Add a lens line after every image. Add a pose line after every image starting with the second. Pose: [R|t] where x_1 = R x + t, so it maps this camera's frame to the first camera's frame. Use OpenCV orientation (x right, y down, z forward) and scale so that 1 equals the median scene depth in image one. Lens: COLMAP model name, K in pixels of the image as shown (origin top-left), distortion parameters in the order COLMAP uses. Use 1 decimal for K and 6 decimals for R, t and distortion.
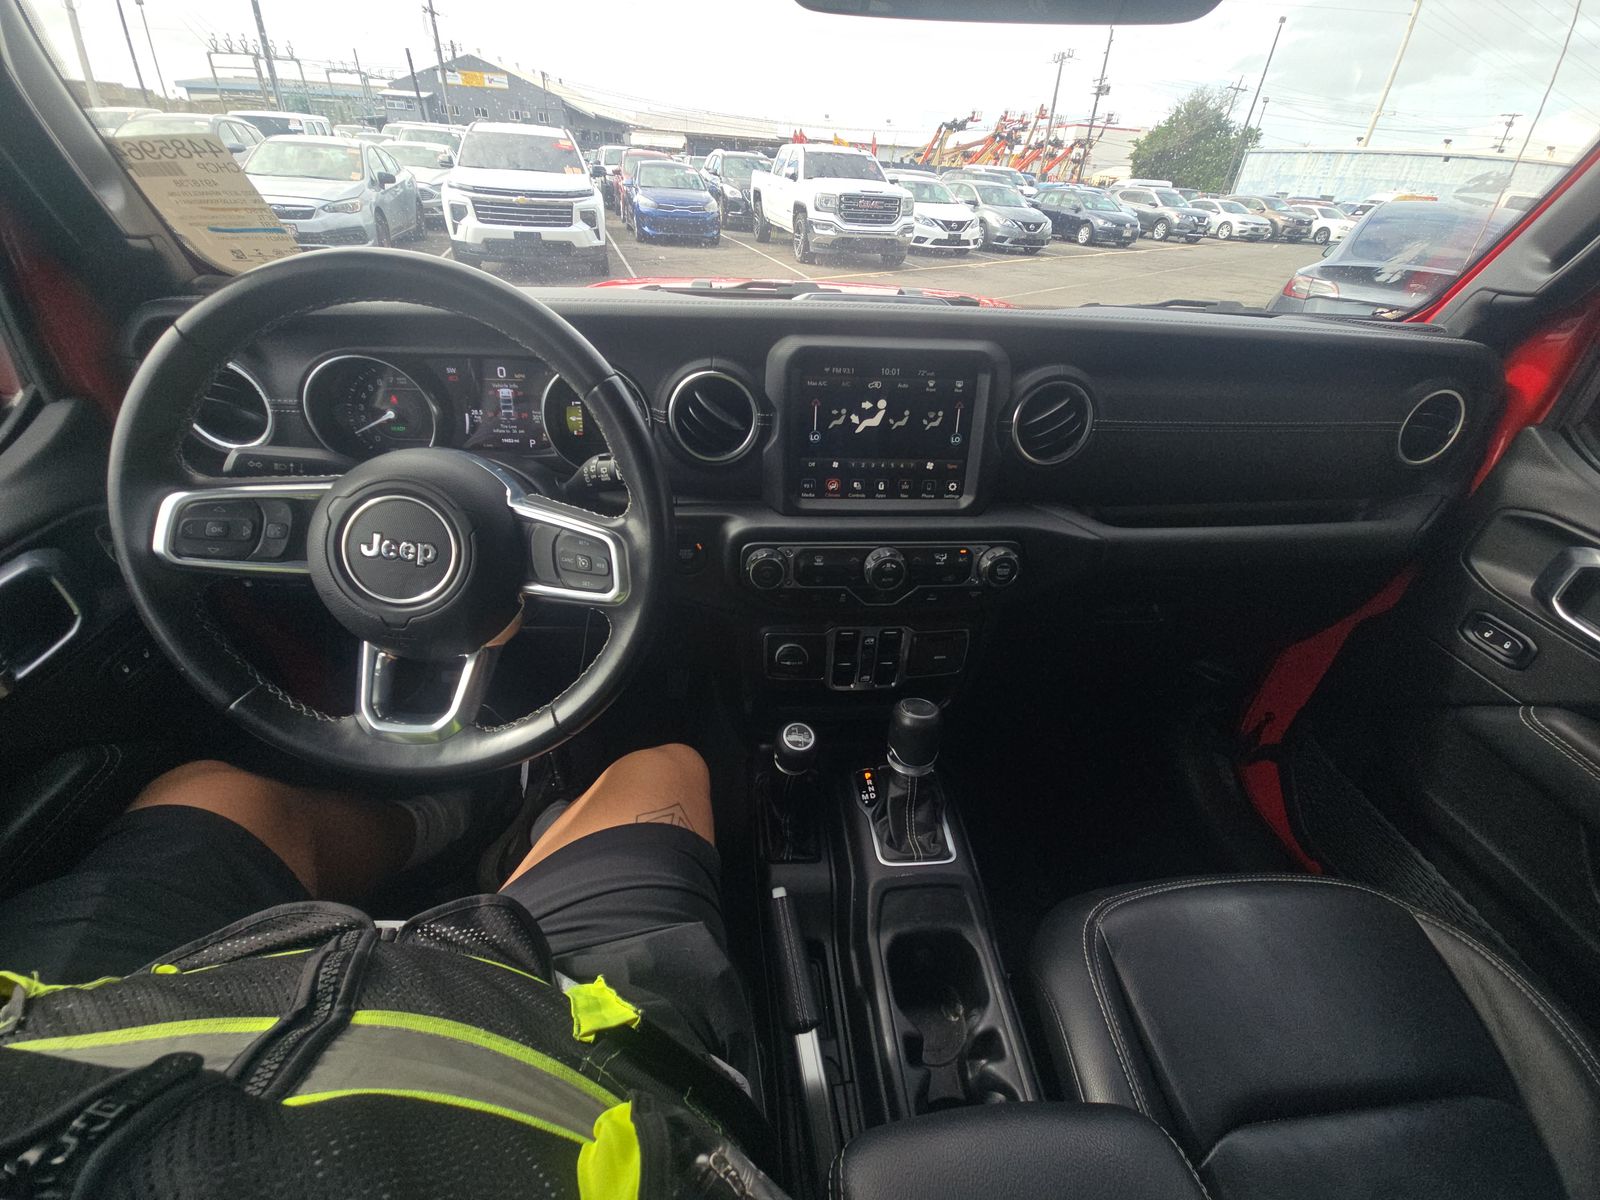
lens RADIAL K [[639.7, 0, 805.4], [0, 639.7, 592.1], [0, 0, 1]] dist [0.058975, -0.030670]
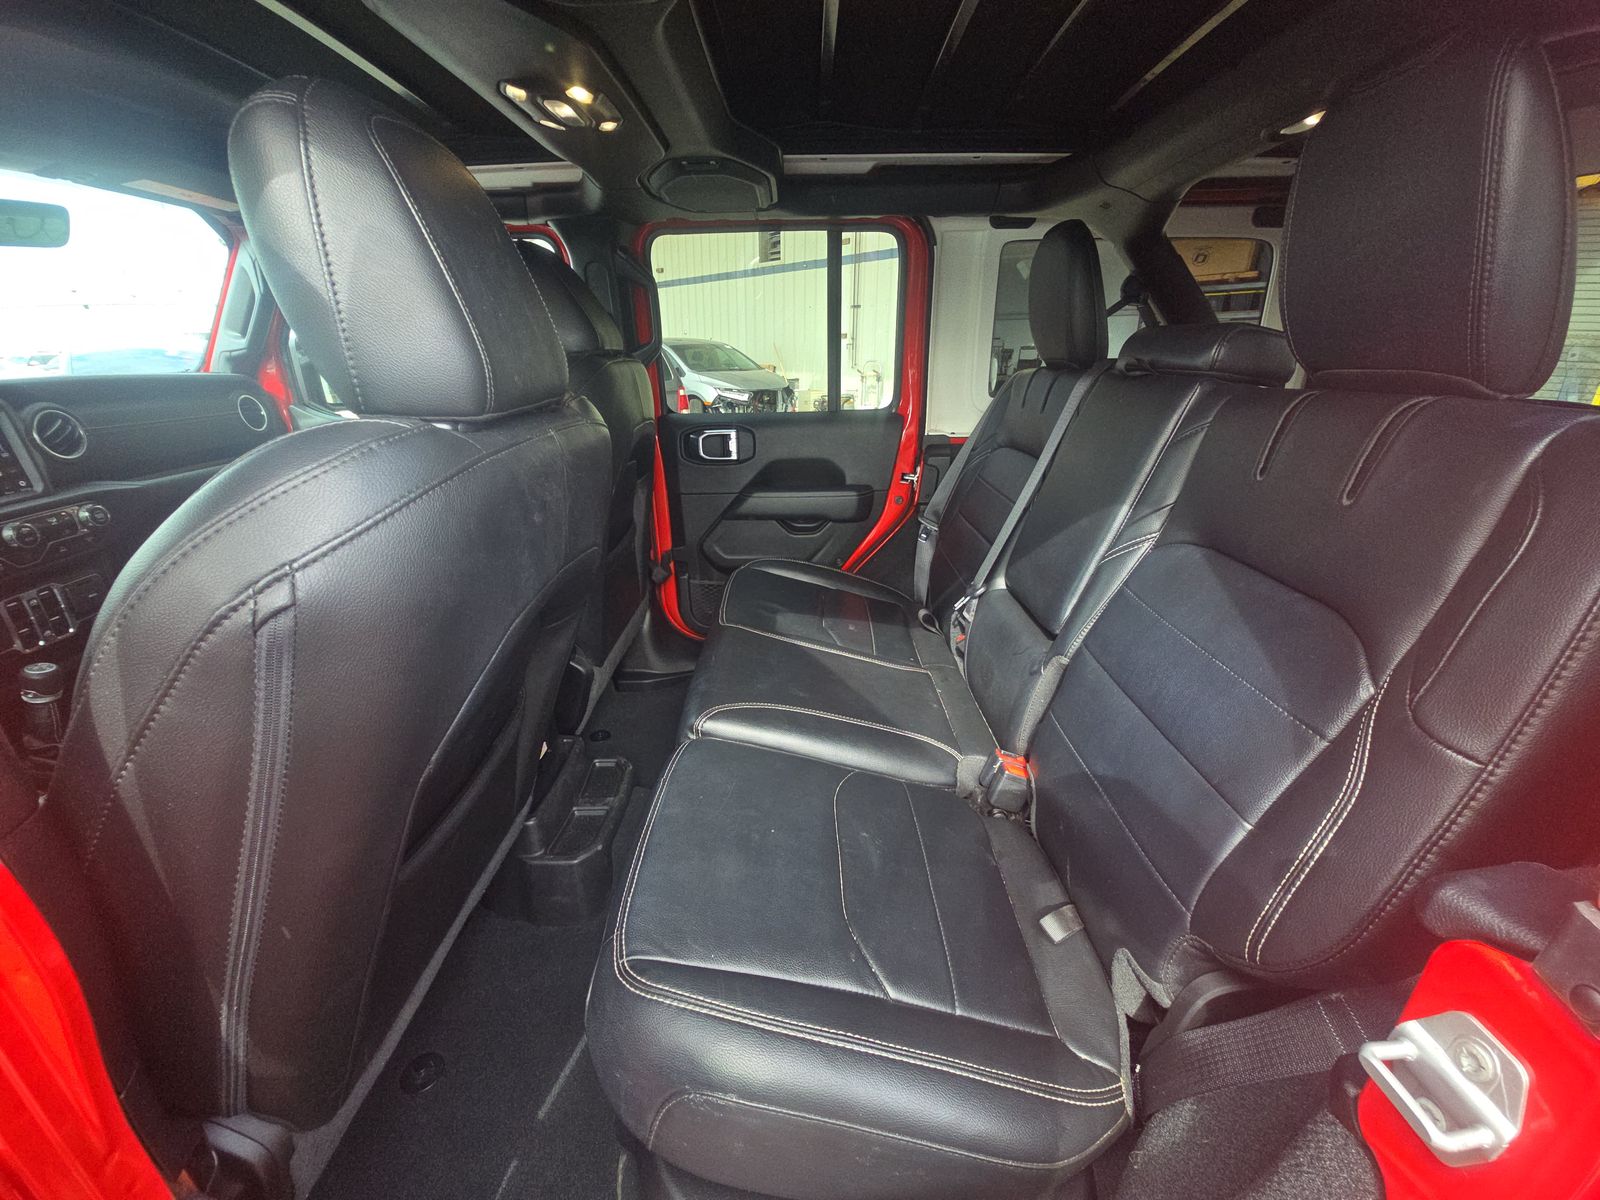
lens RADIAL K [[639.7, 0, 805.4], [0, 639.7, 592.1], [0, 0, 1]] dist [0.058975, -0.030670]
pose [[0.097572, -0.392084, 0.914740, -1.134643], [0.543203, 0.791126, 0.281158, 0.631438], [-0.833913, 0.469457, 0.290173, -0.909211]]
